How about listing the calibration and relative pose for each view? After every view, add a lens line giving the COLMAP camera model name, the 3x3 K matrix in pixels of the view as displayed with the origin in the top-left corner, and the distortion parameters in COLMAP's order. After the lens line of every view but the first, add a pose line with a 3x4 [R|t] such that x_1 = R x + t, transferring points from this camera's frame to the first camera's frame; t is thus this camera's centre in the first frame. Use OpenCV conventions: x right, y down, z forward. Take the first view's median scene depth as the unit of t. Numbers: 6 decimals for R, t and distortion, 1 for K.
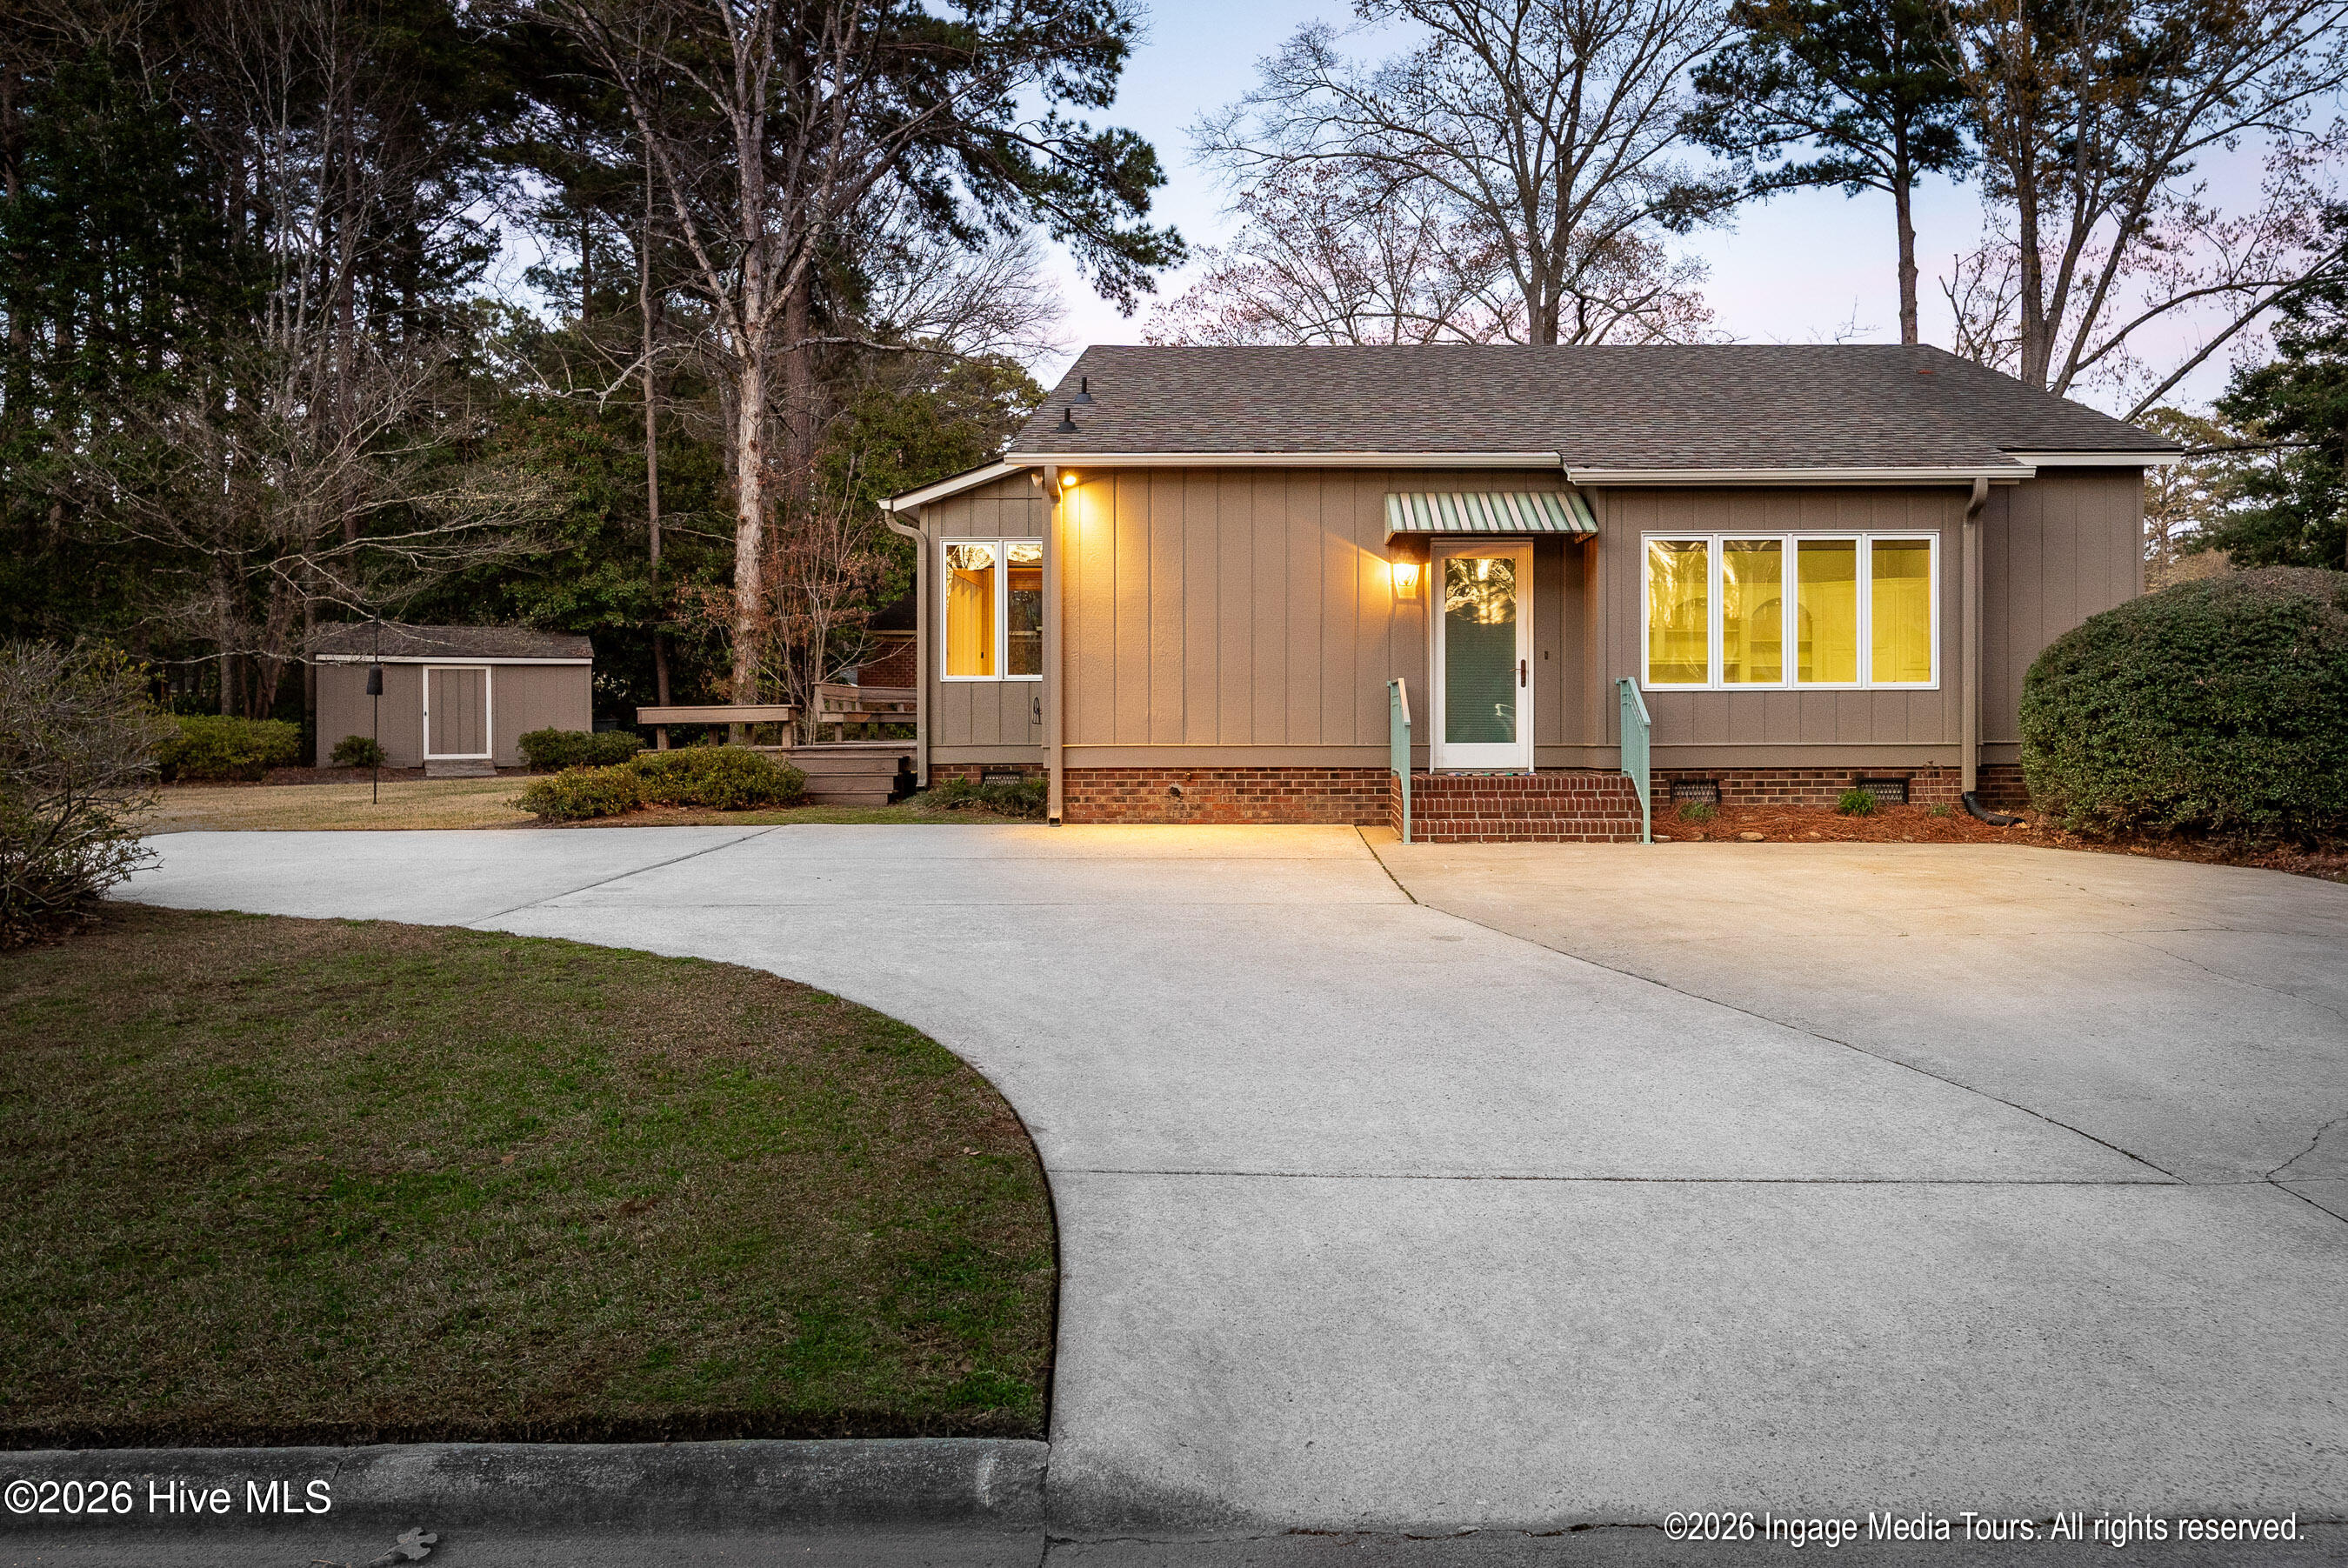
lens RADIAL K [[1877.4, 0, 1173.8], [0, 1877.4, 780.5], [0, 0, 1]] dist [-0.007279, -0.000298]
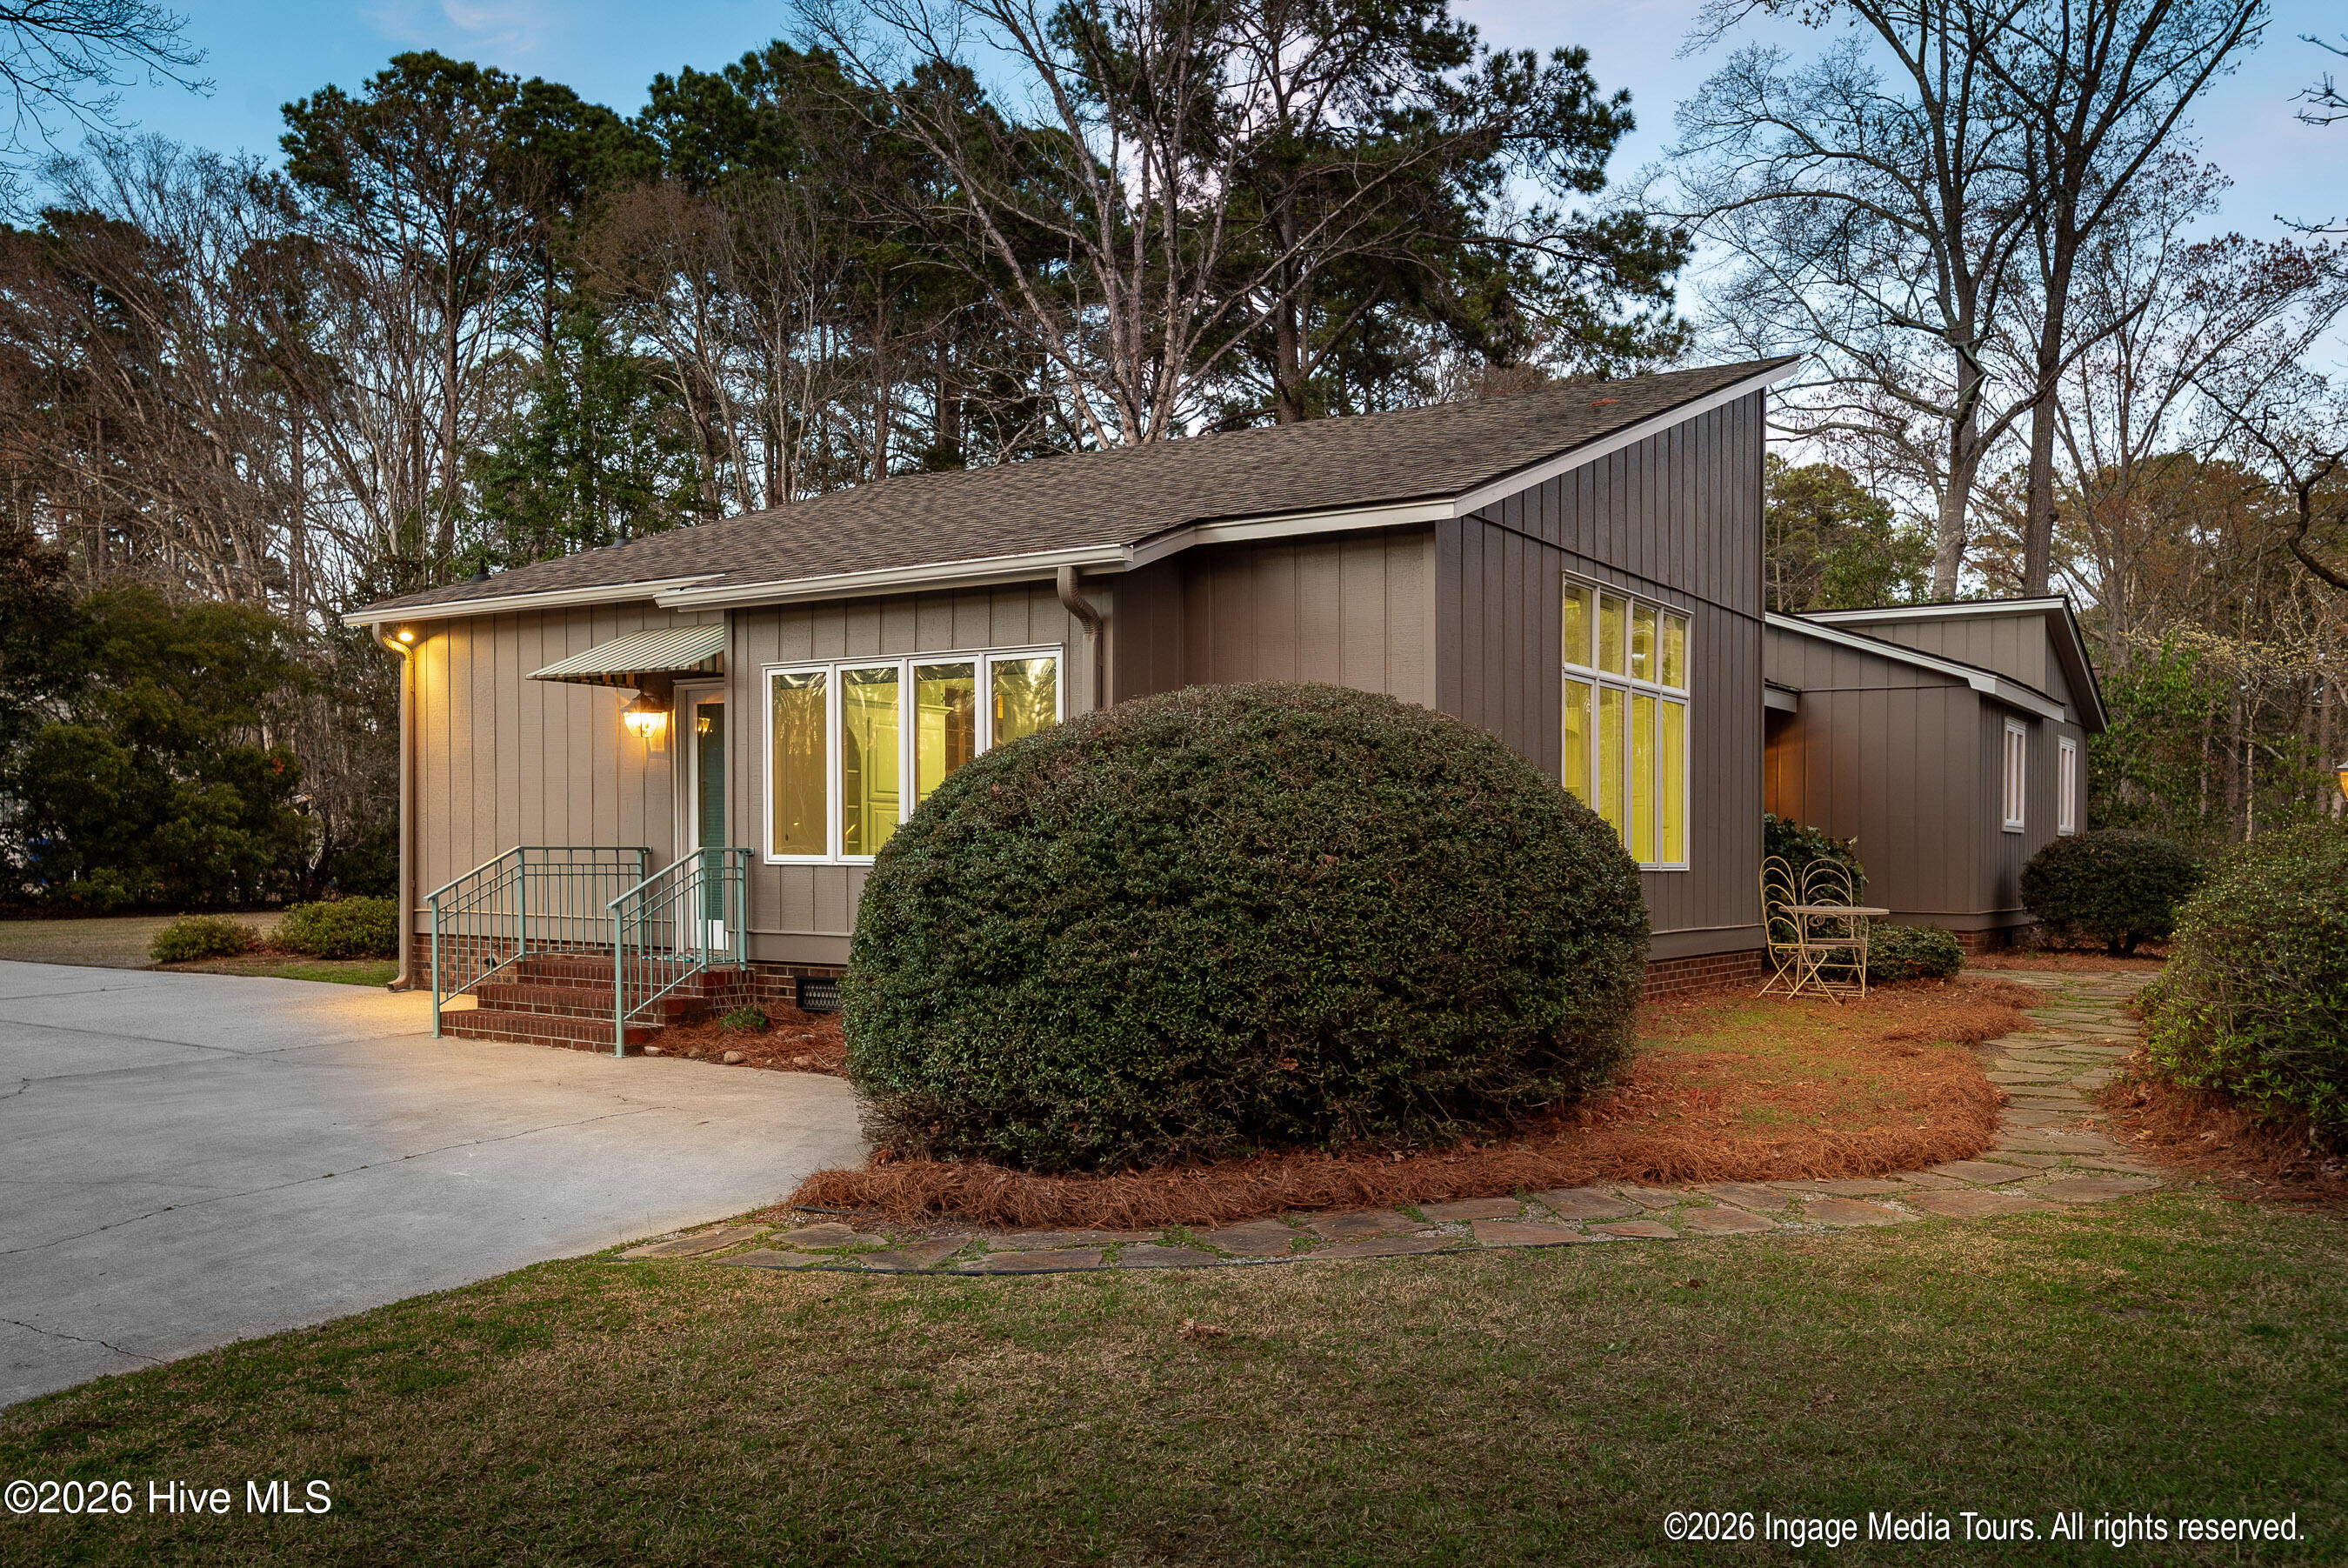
lens RADIAL K [[1877.4, 0, 1174.3], [0, 1877.4, 793.5], [0, 0, 1]] dist [-0.007279, -0.000298]
pose [[0.809272, -0.001253, -0.587433, 0.810935], [-0.037804, 0.997814, -0.054209, -0.040332], [0.586216, 0.066077, 0.807455, 0.445987]]
